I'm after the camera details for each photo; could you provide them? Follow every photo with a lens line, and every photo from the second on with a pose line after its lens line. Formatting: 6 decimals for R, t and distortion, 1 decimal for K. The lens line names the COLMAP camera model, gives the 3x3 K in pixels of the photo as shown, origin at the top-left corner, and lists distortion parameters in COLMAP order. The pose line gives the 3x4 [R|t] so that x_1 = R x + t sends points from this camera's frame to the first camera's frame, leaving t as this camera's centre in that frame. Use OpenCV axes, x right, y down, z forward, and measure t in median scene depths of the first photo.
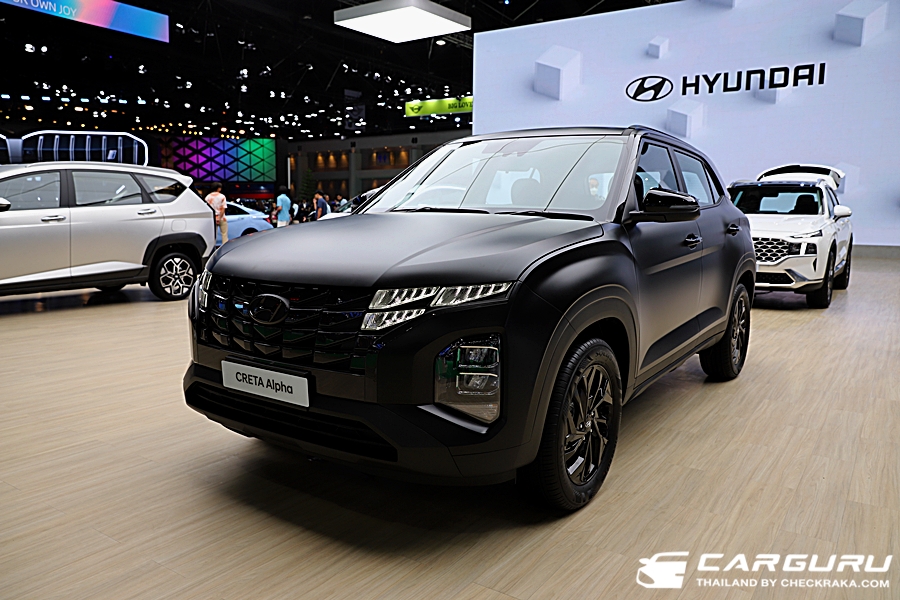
lens RADIAL K [[687.5, 0, 450.0], [0, 687.5, 300.0], [0, 0, 1]] dist [-0.090295, 0.001063]
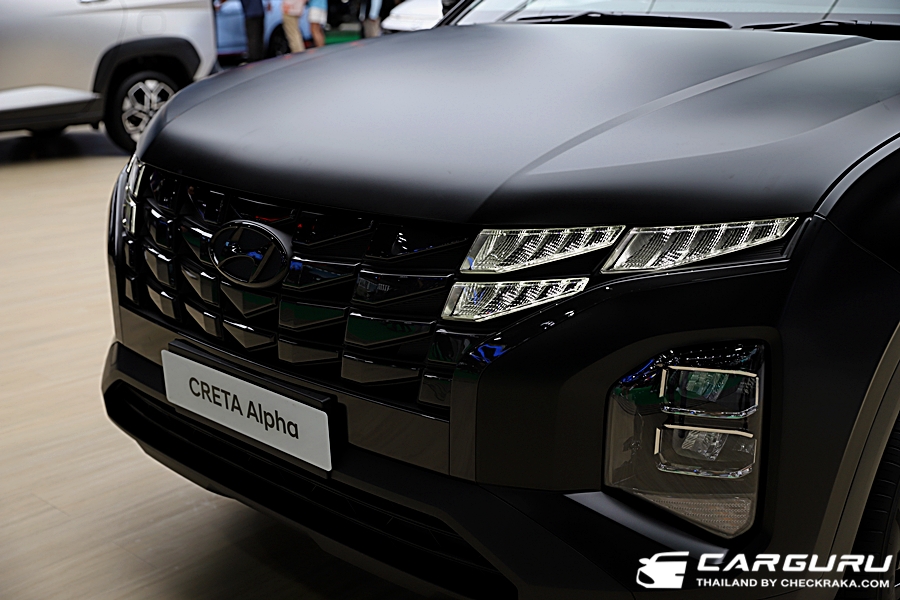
lens RADIAL K [[1229.8, 0, 450.0], [0, 1229.8, 300.0], [0, 0, 1]] dist [-0.005343, -0.004642]
pose [[0.988614, 0.029080, -0.147635, -0.006967], [-0.011821, 0.993124, 0.116466, -0.056305], [0.150007, -0.113394, 0.982161, 0.202955]]
